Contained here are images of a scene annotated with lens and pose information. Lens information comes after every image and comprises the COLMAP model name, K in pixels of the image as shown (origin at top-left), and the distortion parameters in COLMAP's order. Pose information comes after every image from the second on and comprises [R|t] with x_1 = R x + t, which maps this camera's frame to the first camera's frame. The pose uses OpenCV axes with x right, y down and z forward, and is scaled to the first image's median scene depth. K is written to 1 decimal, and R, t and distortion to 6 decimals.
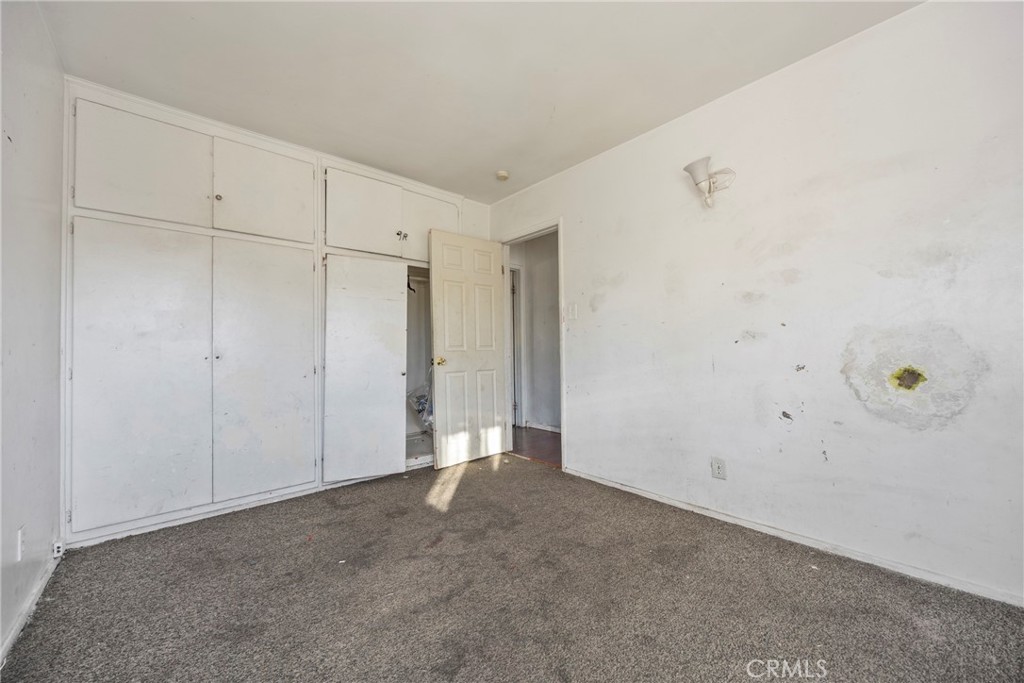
lens RADIAL K [[399.6, 0, 510.5], [0, 399.6, 348.2], [0, 0, 1]] dist [-0.000107, -0.000014]
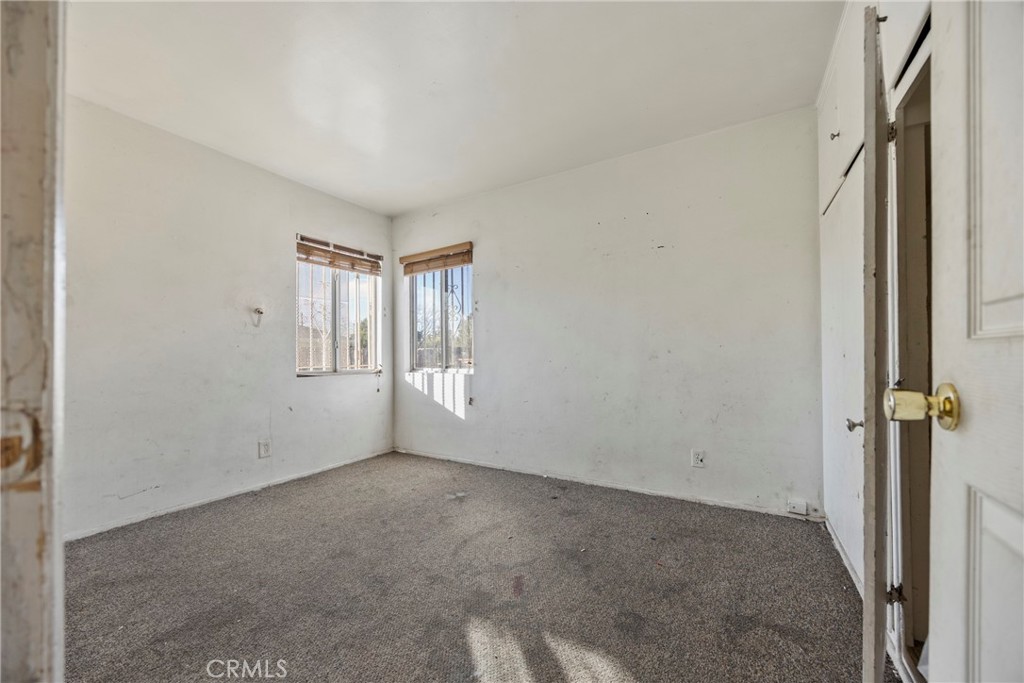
lens RADIAL K [[399.6, 0, 510.5], [0, 399.6, 348.2], [0, 0, 1]] dist [-0.000107, -0.000014]
pose [[-0.952386, 0.017935, -0.304367, 0.072983], [0.026869, 0.999322, -0.025190, 0.015207], [0.303709, -0.032168, -0.952222, 1.820456]]
